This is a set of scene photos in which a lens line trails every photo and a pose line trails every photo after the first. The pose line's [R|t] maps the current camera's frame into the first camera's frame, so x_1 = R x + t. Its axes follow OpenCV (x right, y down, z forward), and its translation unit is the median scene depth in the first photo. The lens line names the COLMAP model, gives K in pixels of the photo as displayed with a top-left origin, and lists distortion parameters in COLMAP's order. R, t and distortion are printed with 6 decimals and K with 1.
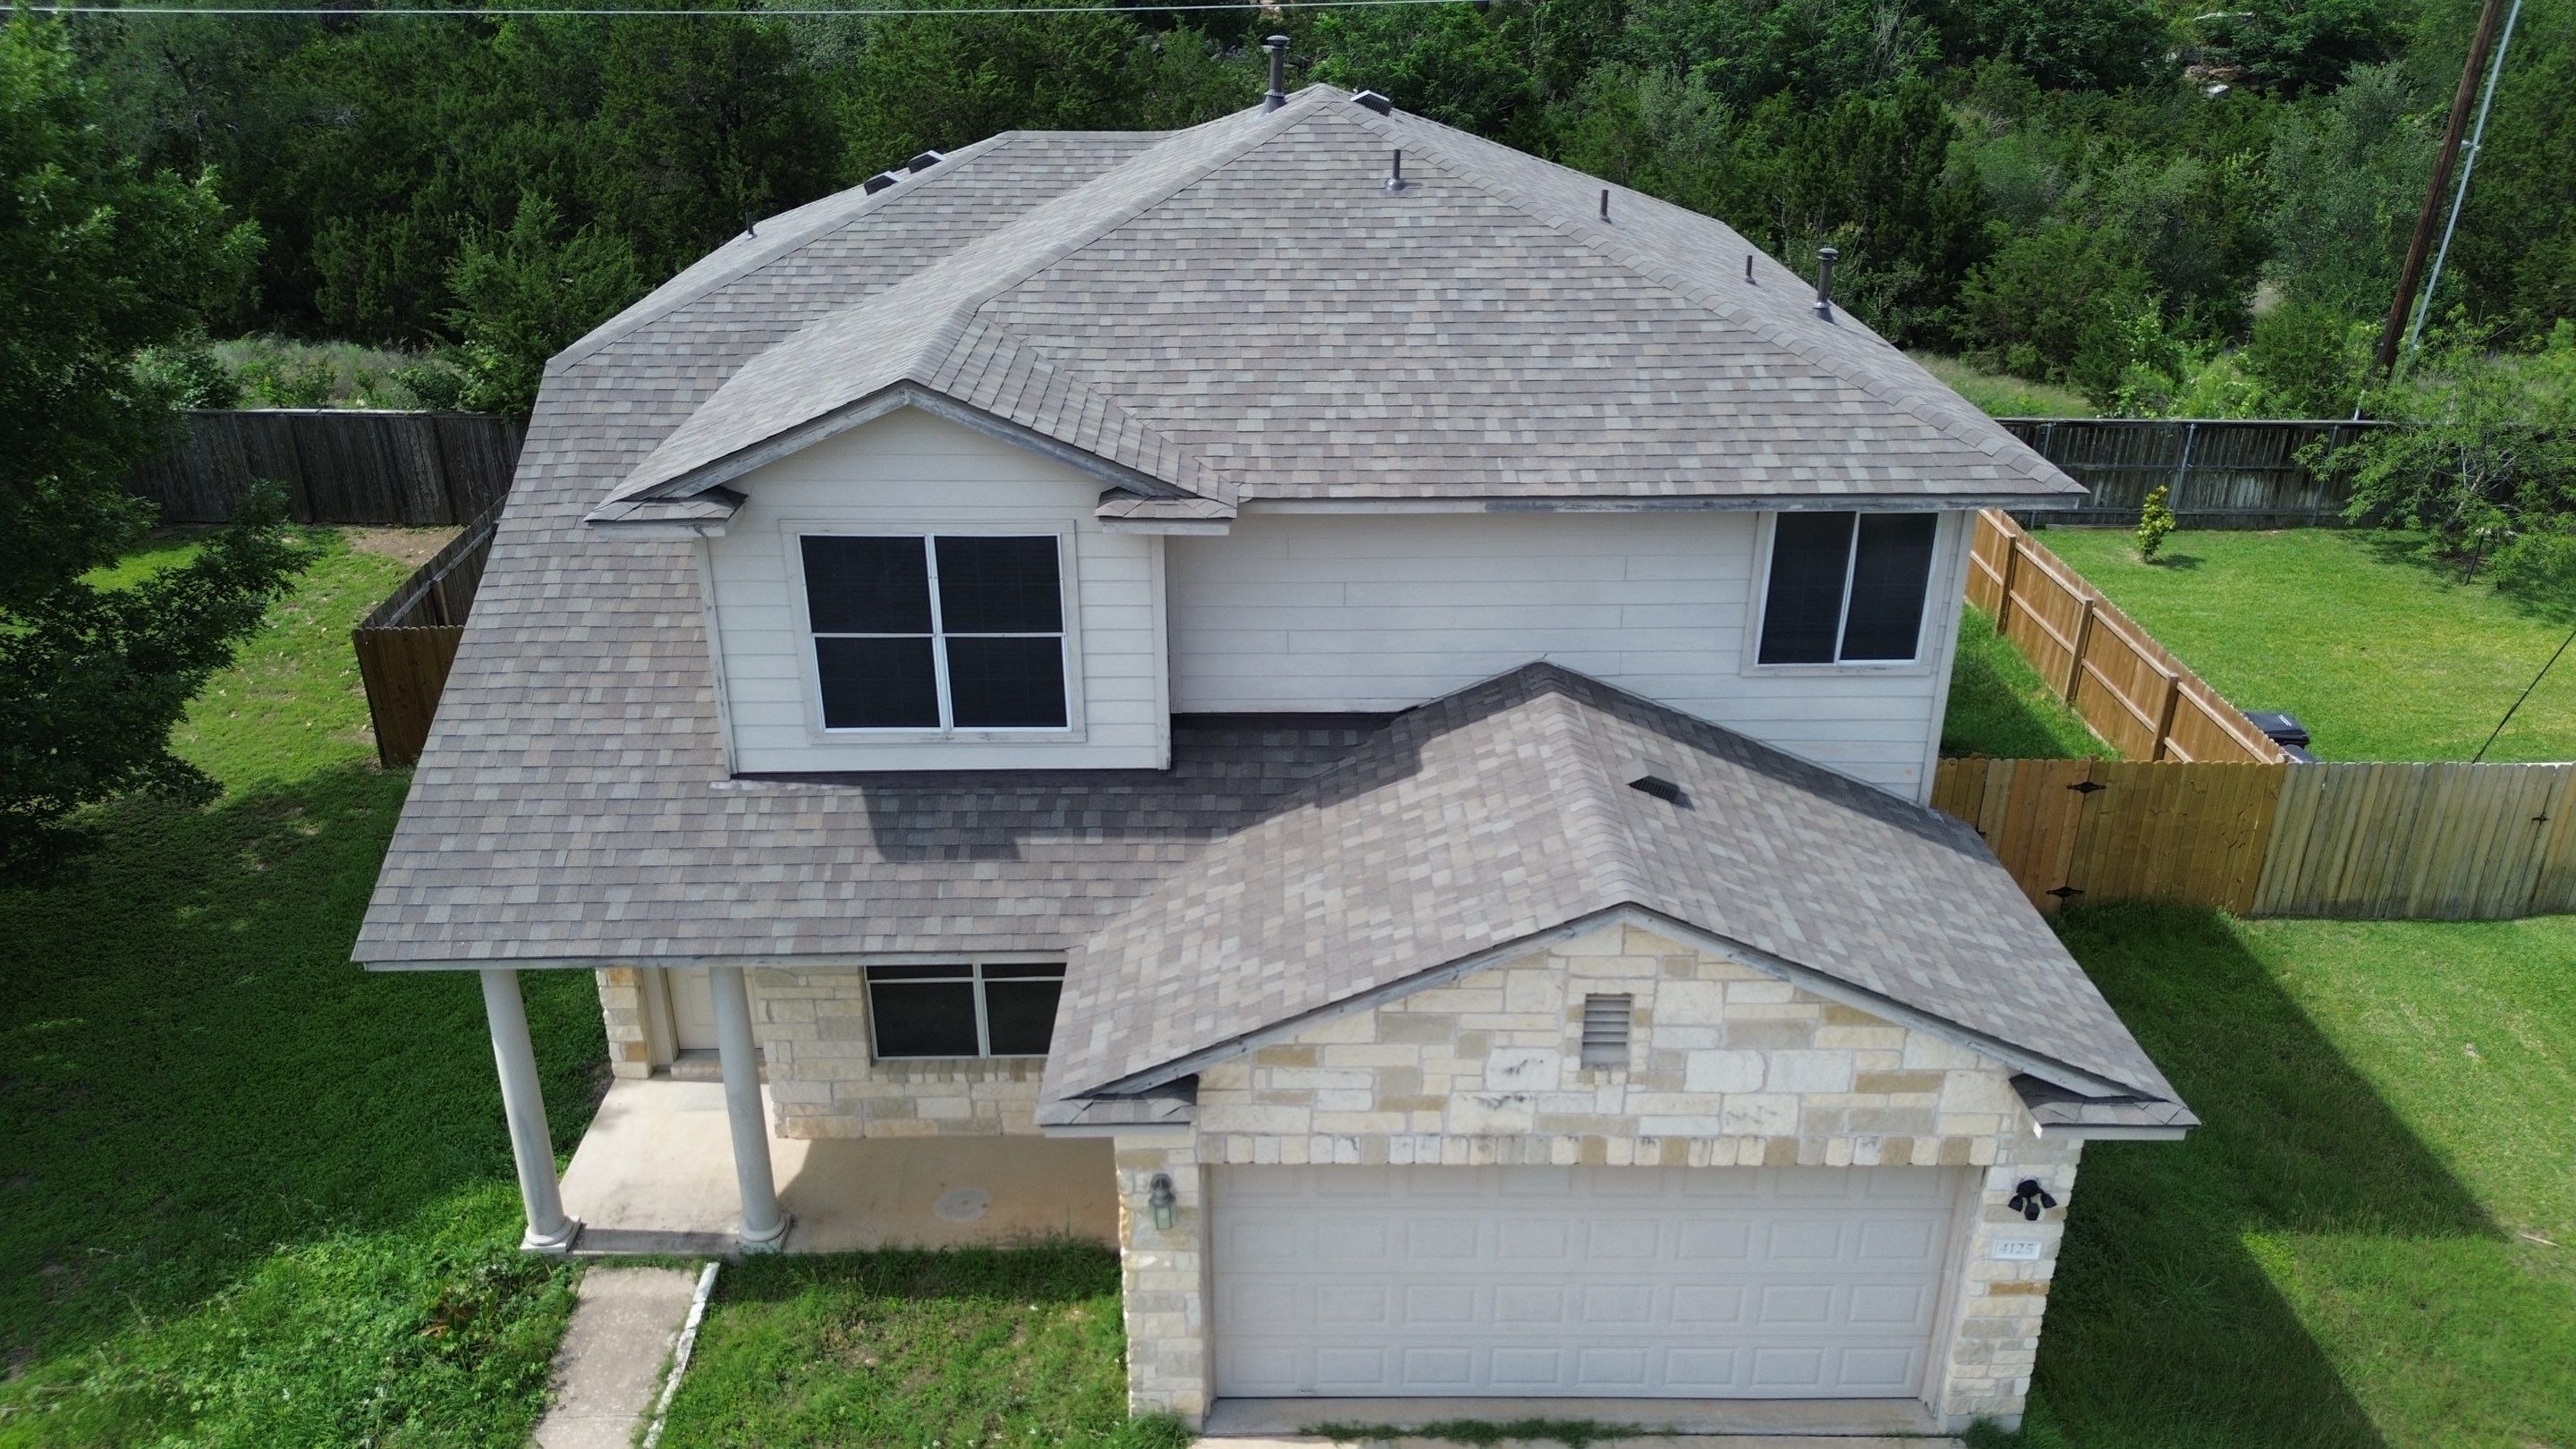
lens RADIAL K [[1813.7, 0, 1292.2], [0, 1813.7, 721.8], [0, 0, 1]] dist [0.085627, -0.085438]
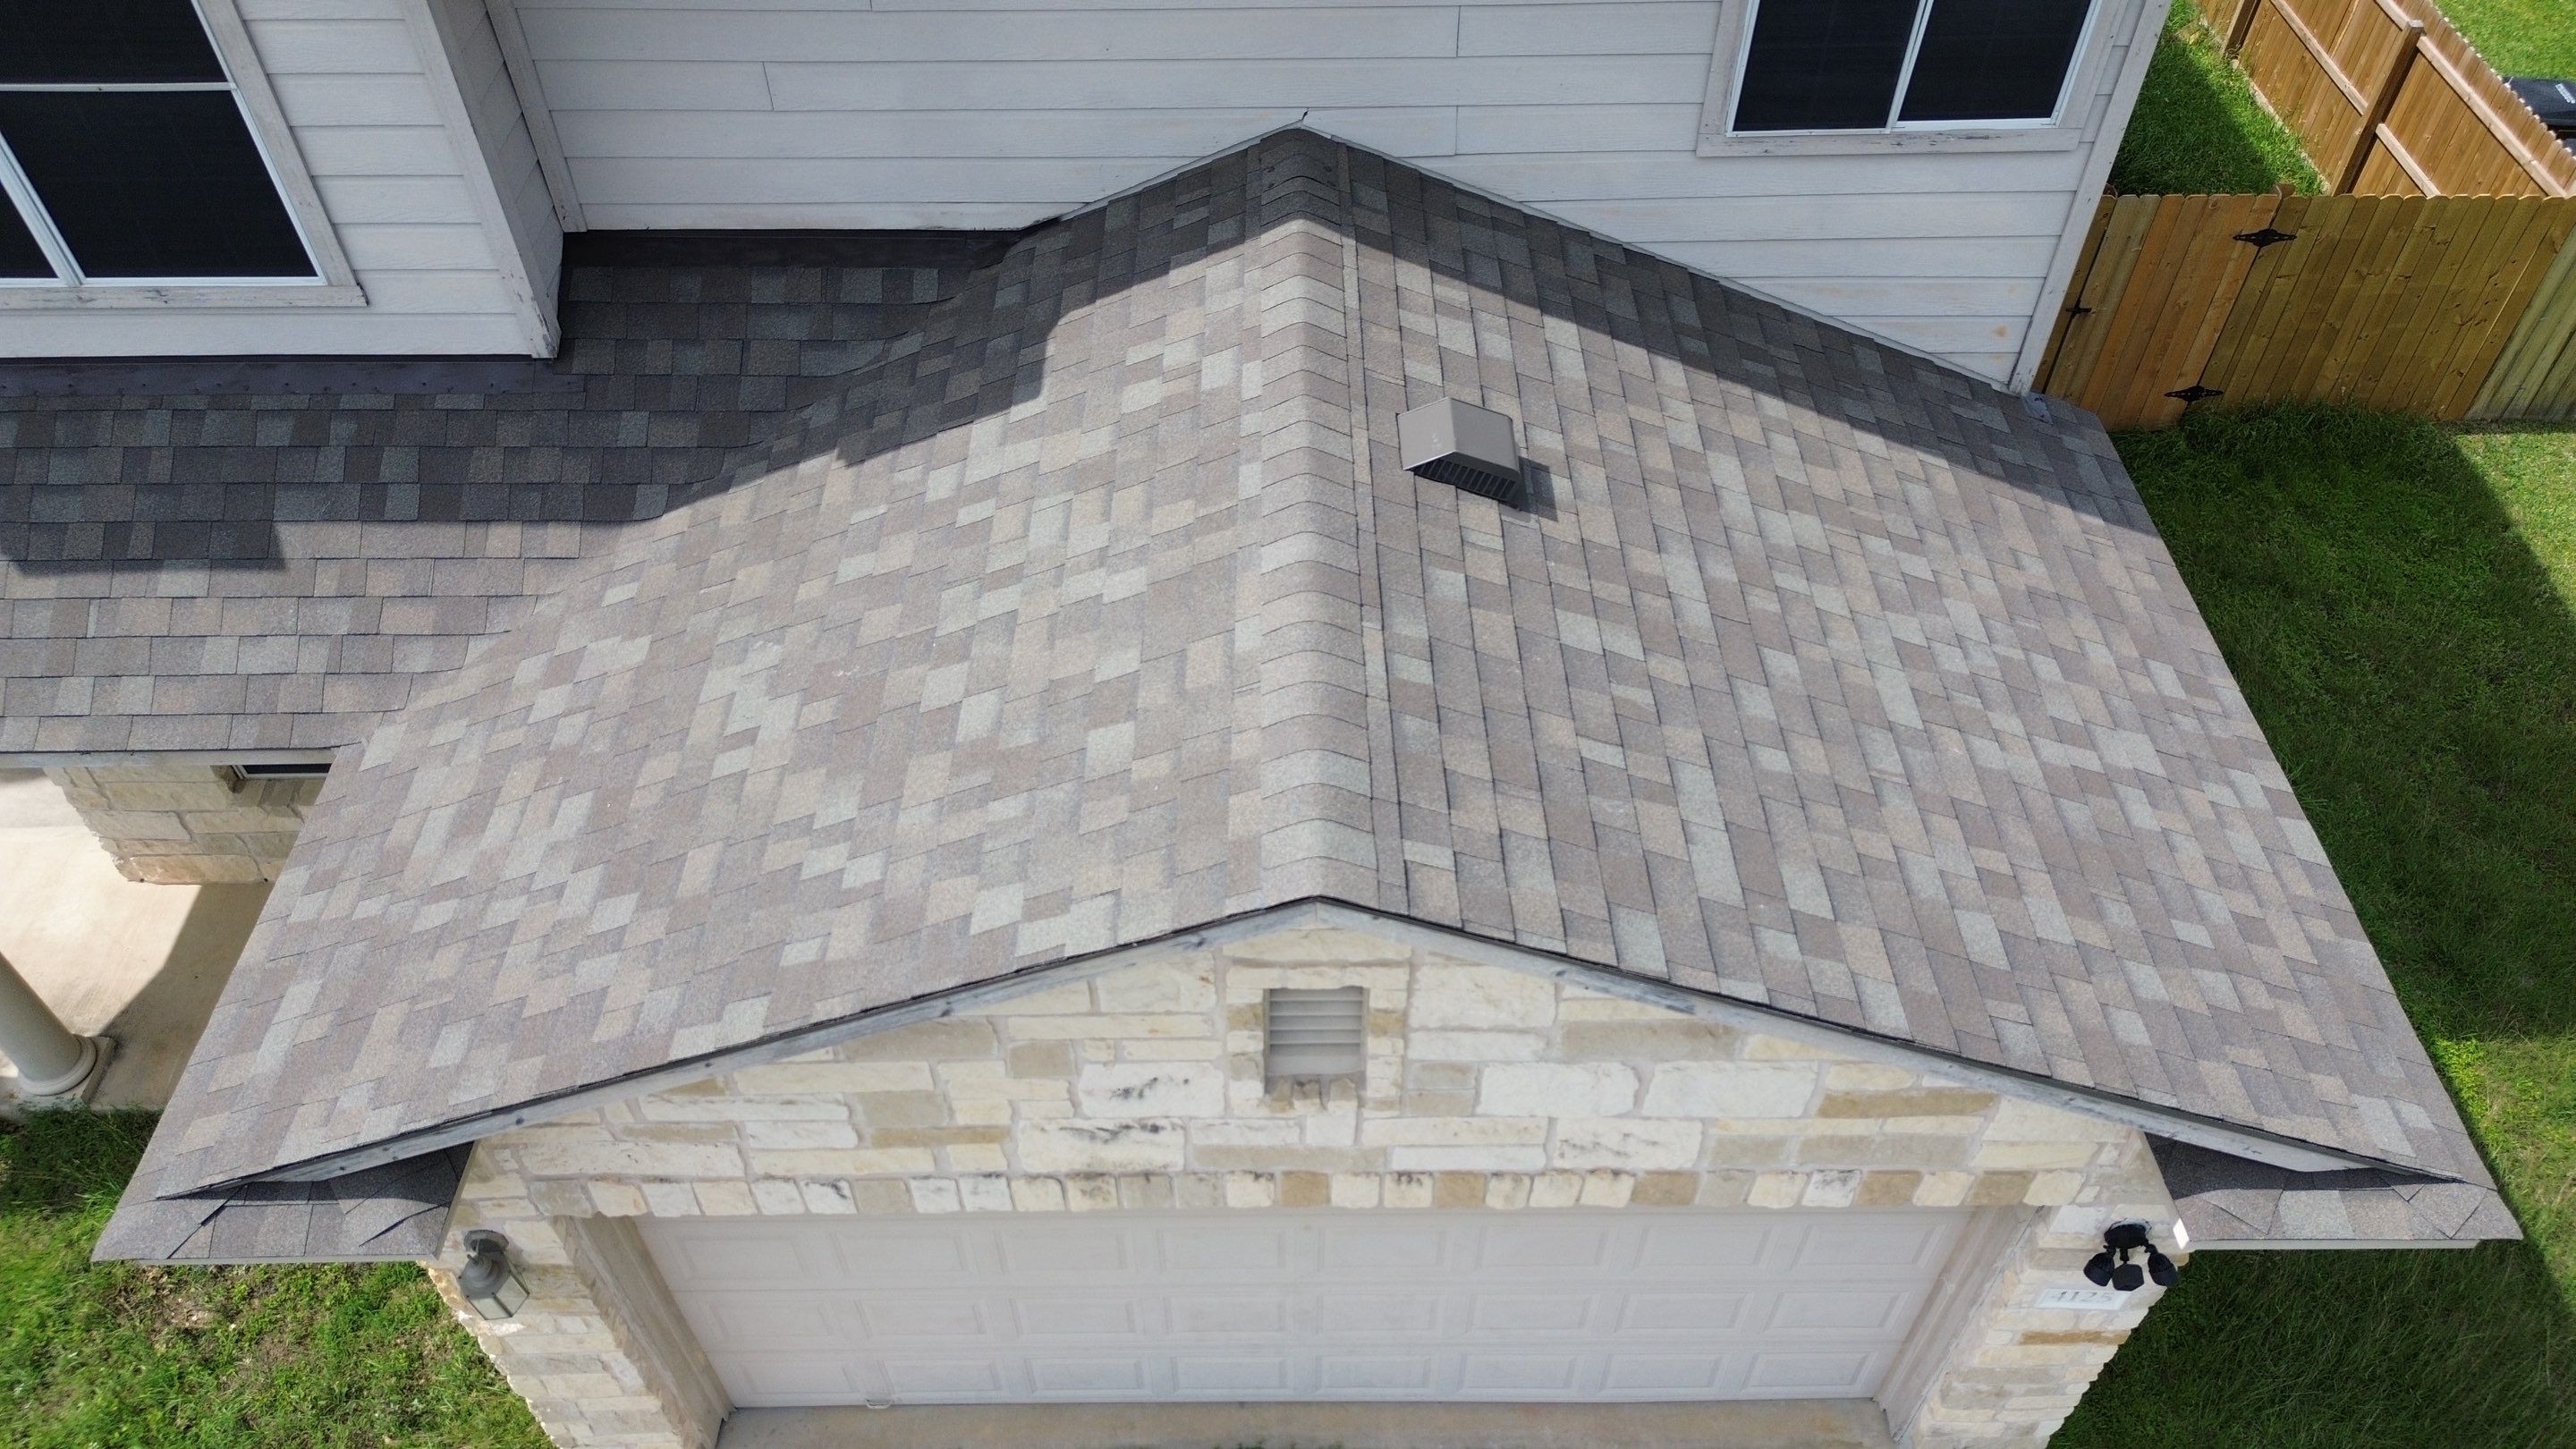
lens RADIAL K [[1813.7, 0, 1288.0], [0, 1813.7, 723.6], [0, 0, 1]] dist [0.085627, -0.085438]
pose [[0.999990, -0.002181, -0.003902, 0.139962], [0.003505, 0.924394, 0.381423, -0.075087], [0.002775, -0.381433, 0.924392, 0.491349]]
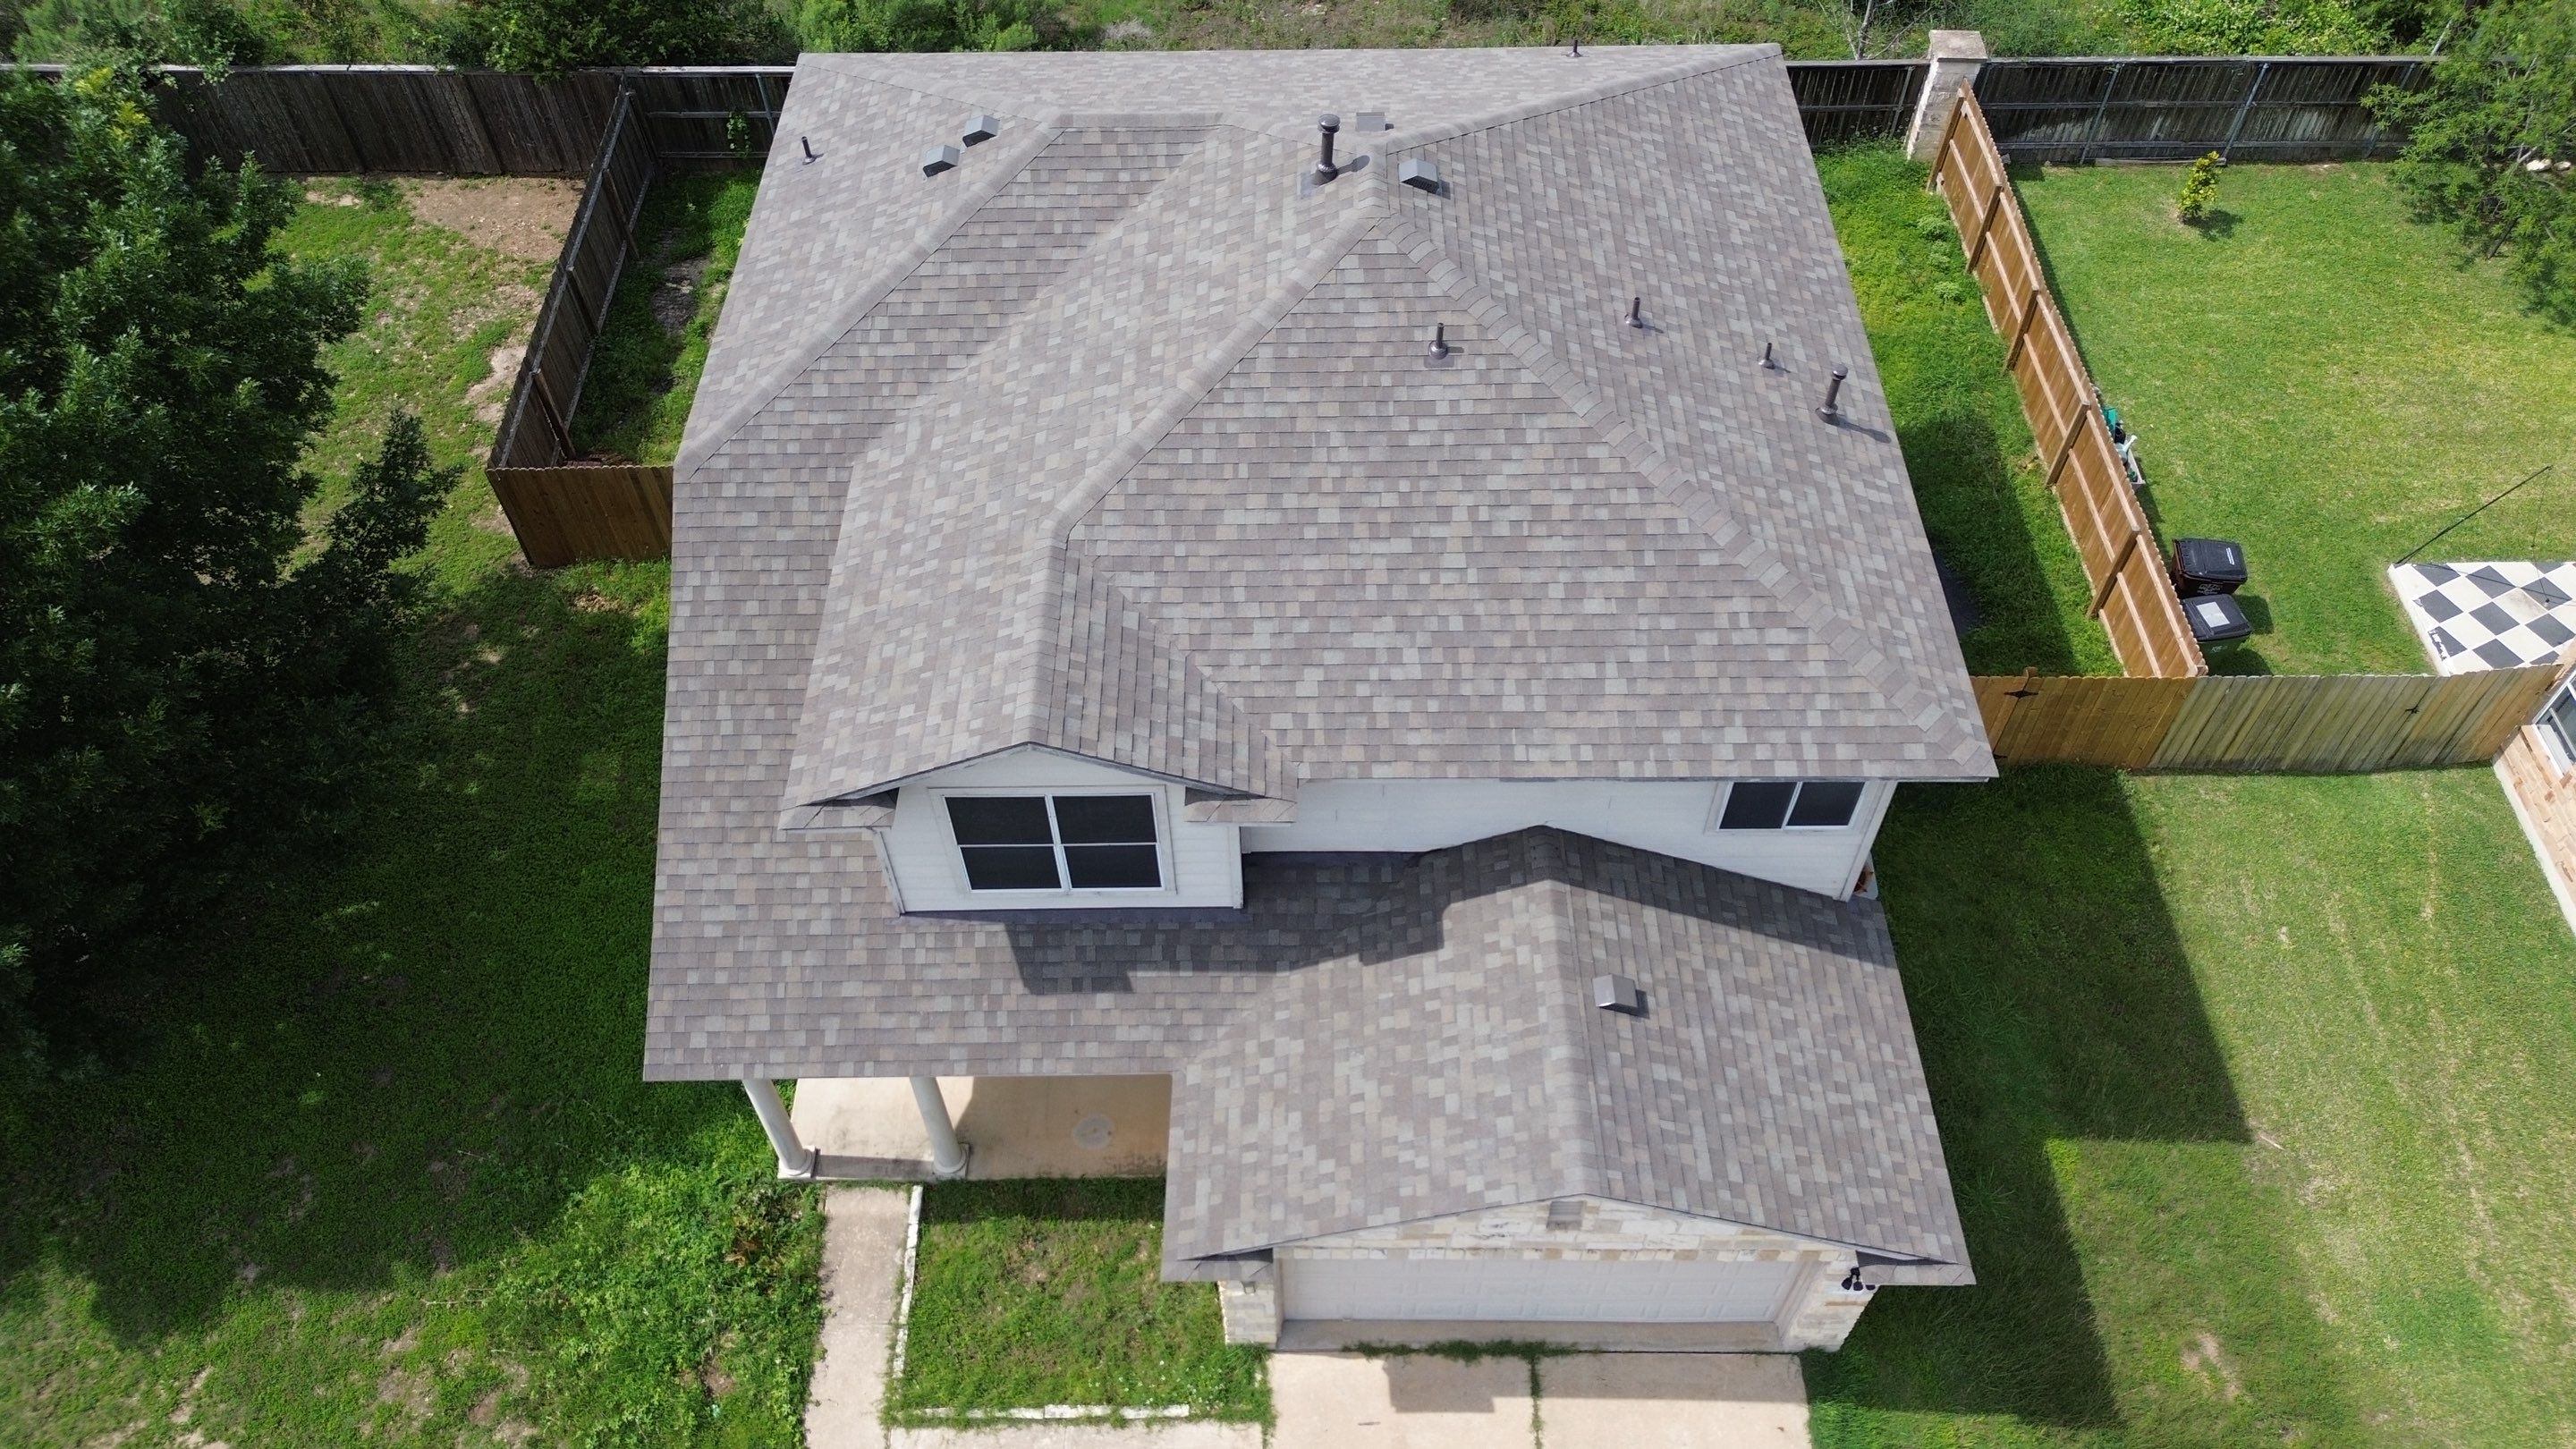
lens RADIAL K [[1813.7, 0, 1293.9], [0, 1813.7, 718.4], [0, 0, 1]] dist [0.085627, -0.085438]
pose [[0.999870, 0.003332, -0.015768, -0.012516], [0.004109, 0.893375, 0.449293, -0.666519], [0.015584, -0.449300, 0.893245, -0.070001]]
